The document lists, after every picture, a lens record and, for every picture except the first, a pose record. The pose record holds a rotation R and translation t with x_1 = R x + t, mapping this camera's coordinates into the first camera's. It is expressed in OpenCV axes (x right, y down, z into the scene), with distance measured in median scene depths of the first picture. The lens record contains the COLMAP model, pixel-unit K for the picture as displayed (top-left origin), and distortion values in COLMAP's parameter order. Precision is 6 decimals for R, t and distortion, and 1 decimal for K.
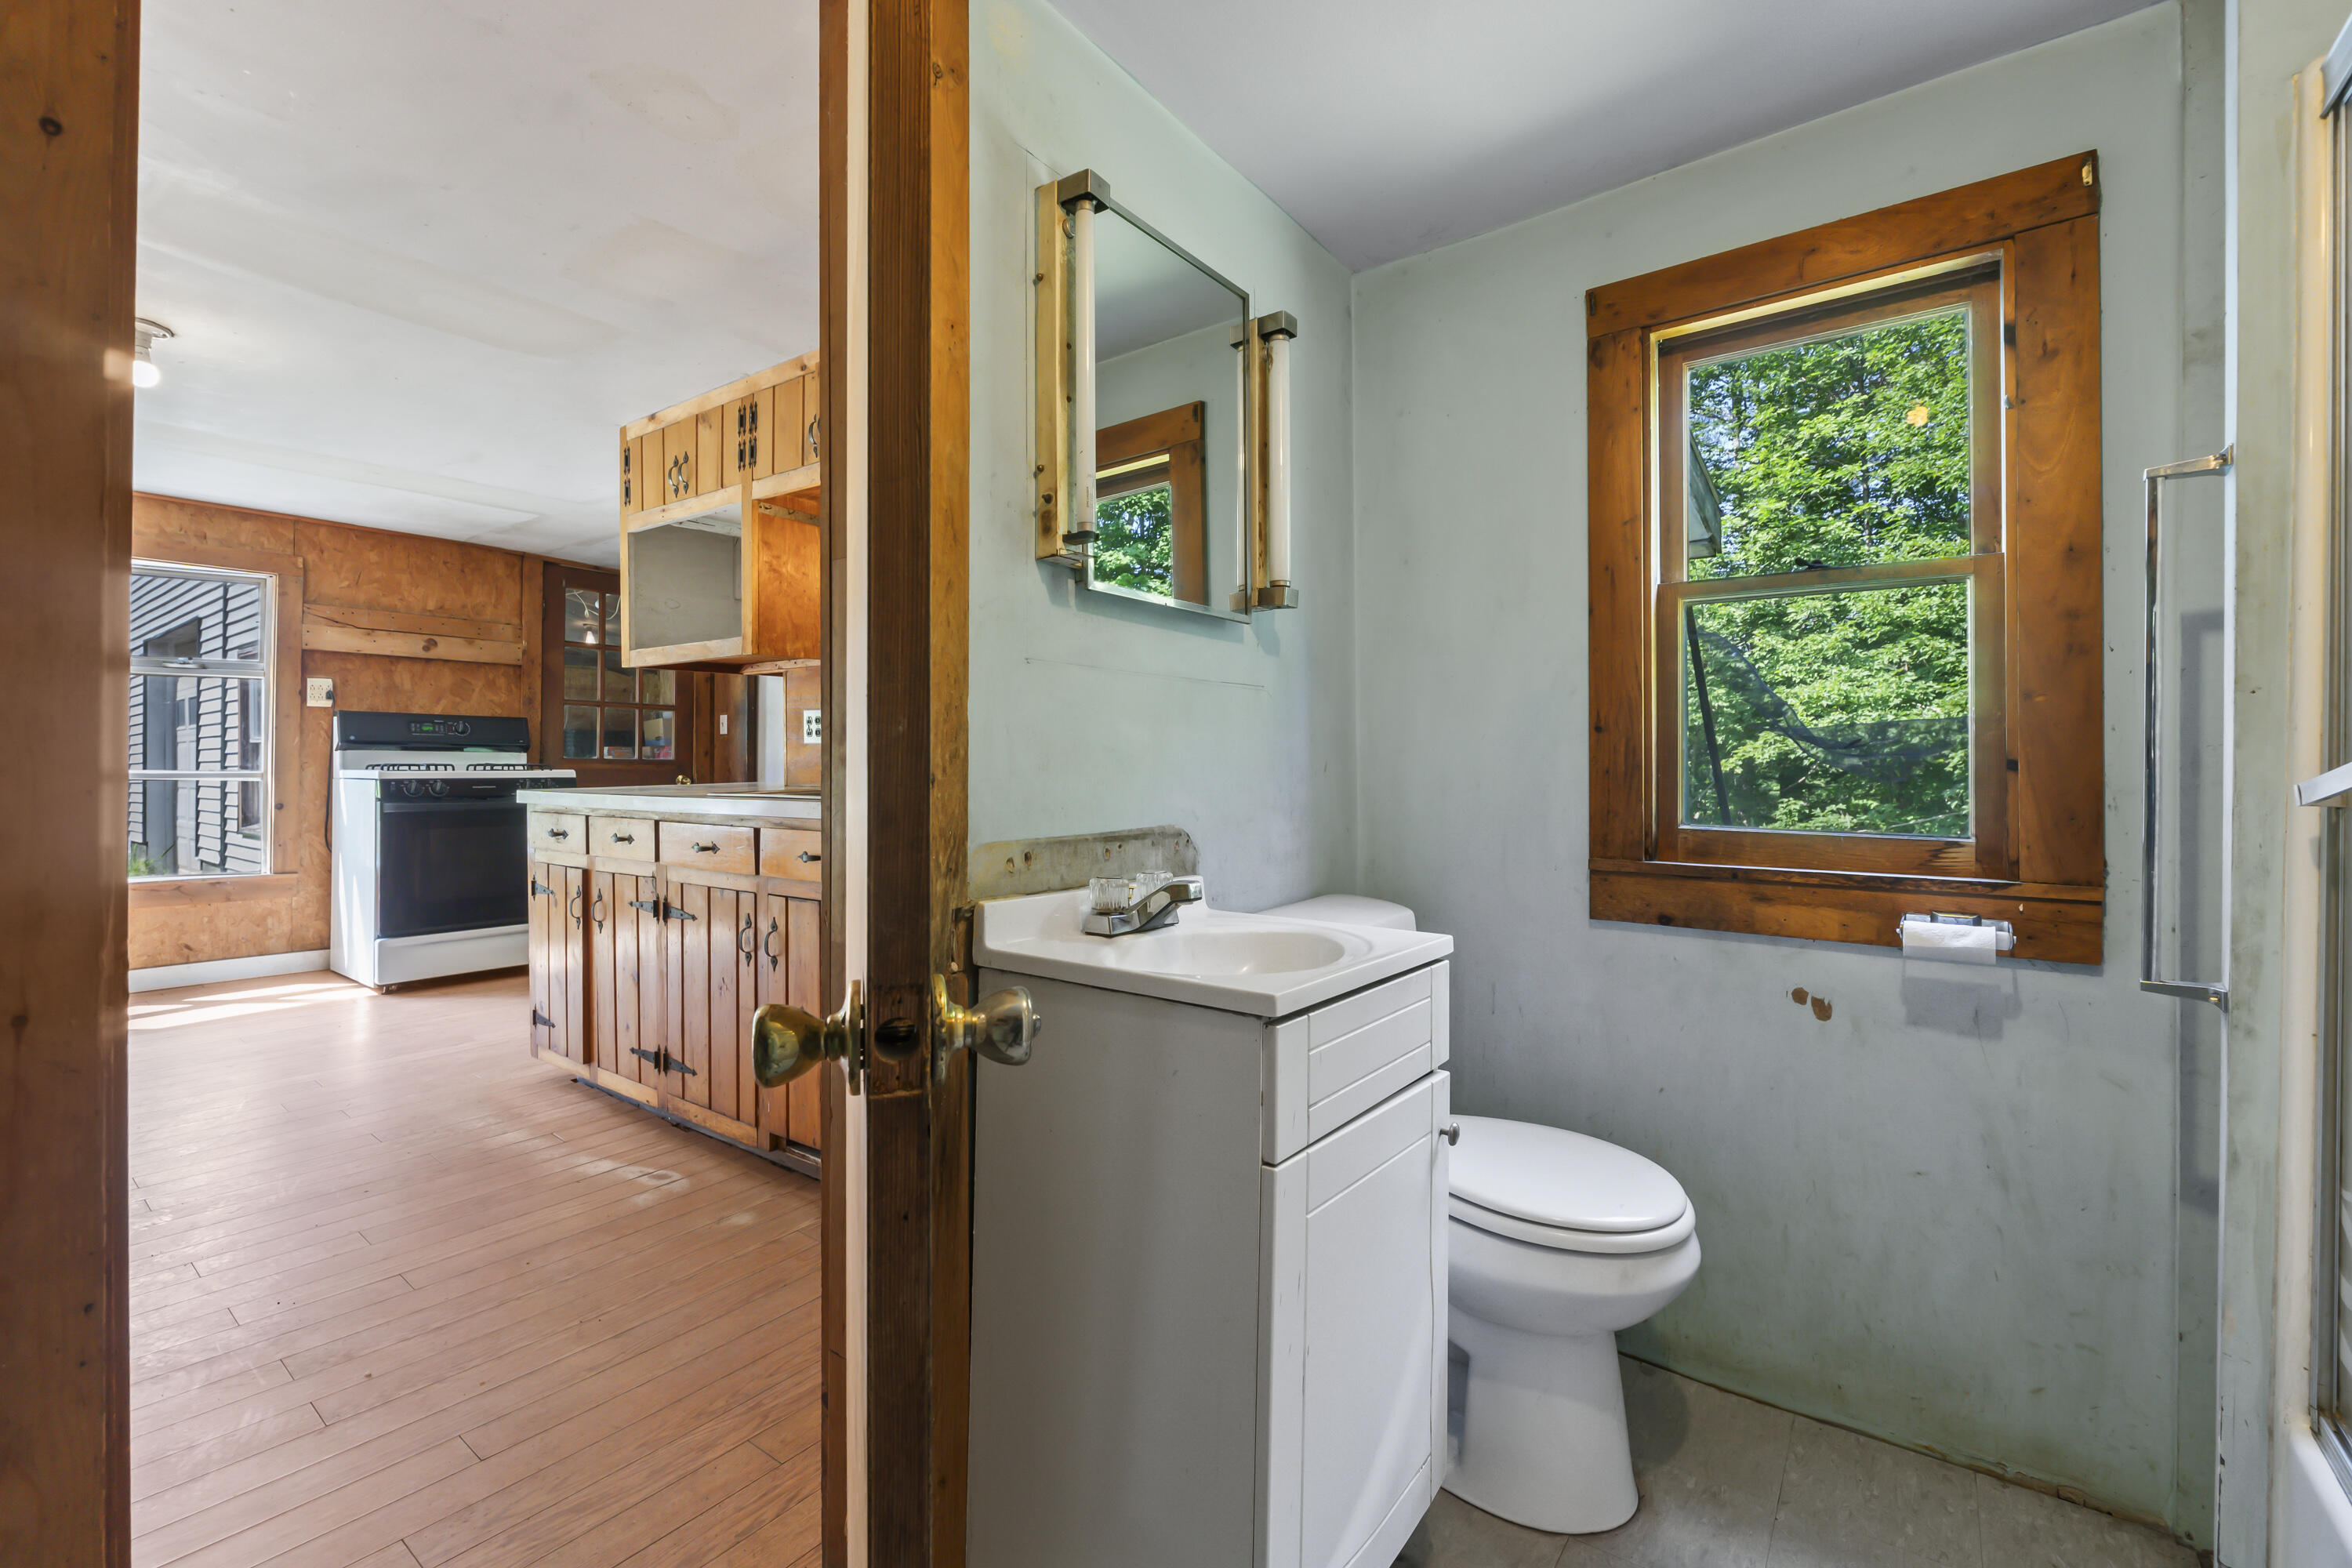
lens RADIAL K [[994.3, 0, 1174.9], [0, 994.3, 757.4], [0, 0, 1]] dist [-0.004792, -0.000016]
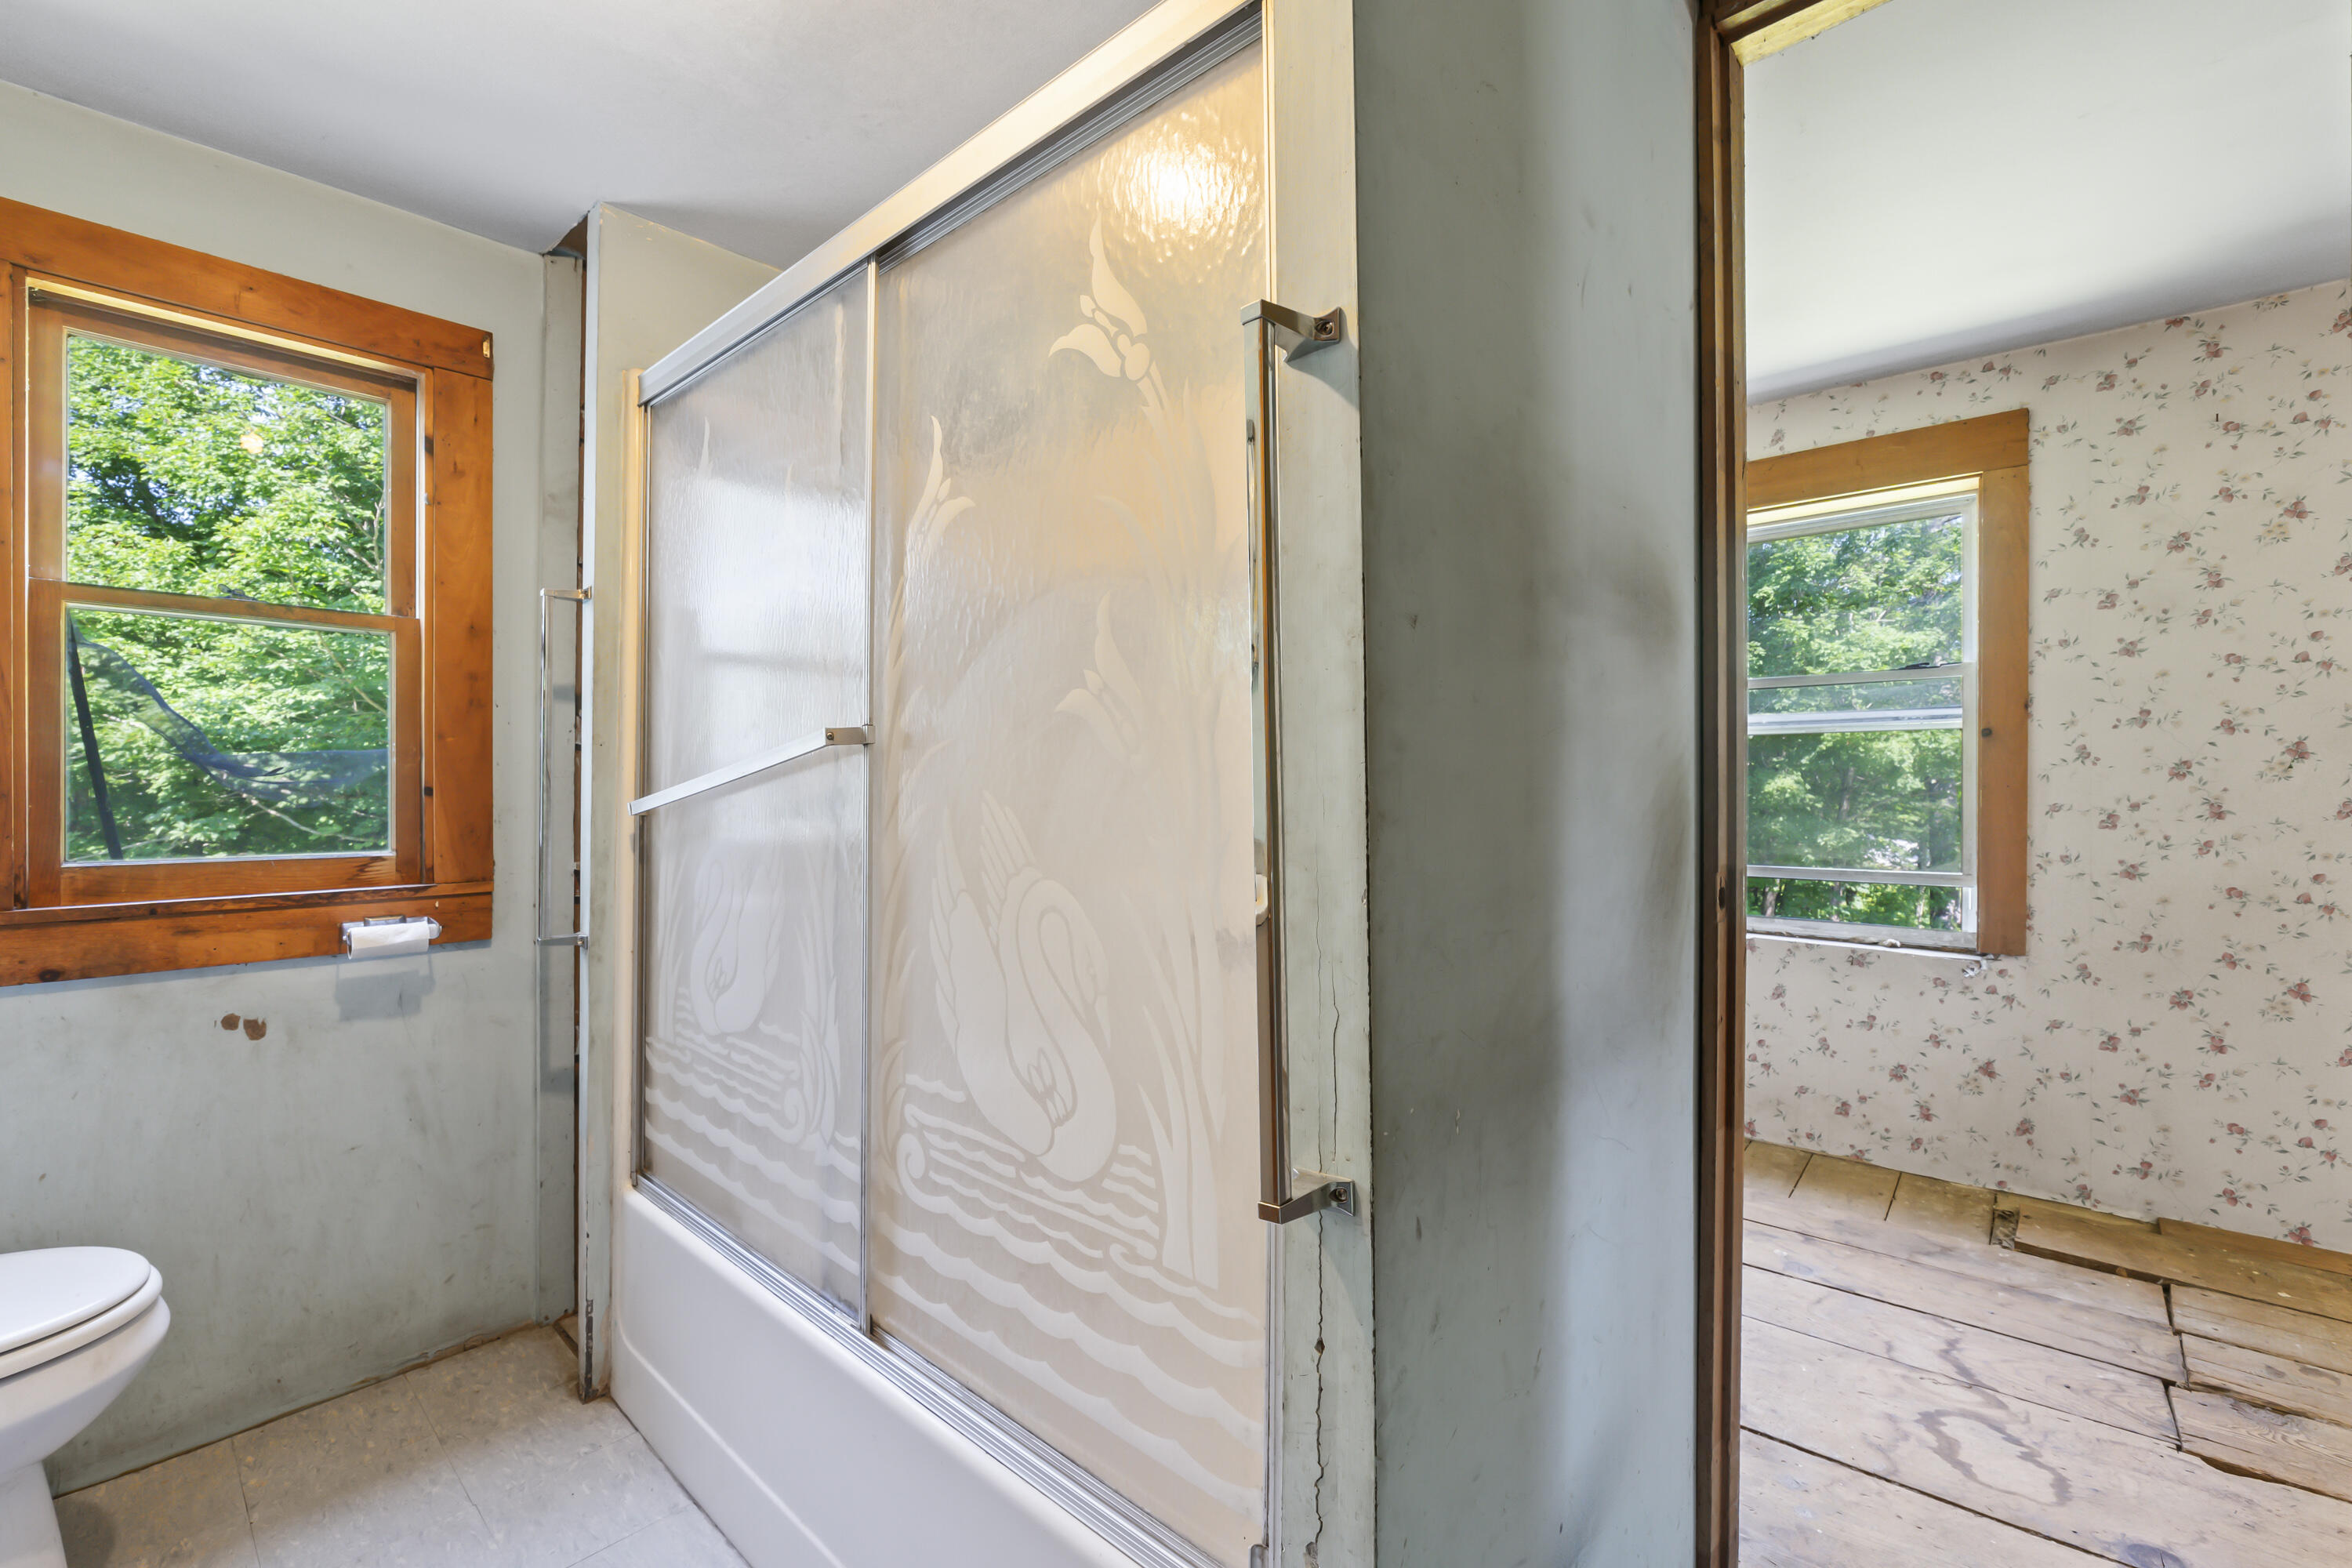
lens RADIAL K [[977.9, 0, 1175.0], [0, 977.9, 774.5], [0, 0, 1]] dist [-0.010849, -0.000112]
pose [[0.081957, 0.006845, 0.996612, -0.297928], [-0.005060, 0.999966, -0.006452, -0.010156], [-0.996623, -0.004514, 0.081989, -0.037460]]
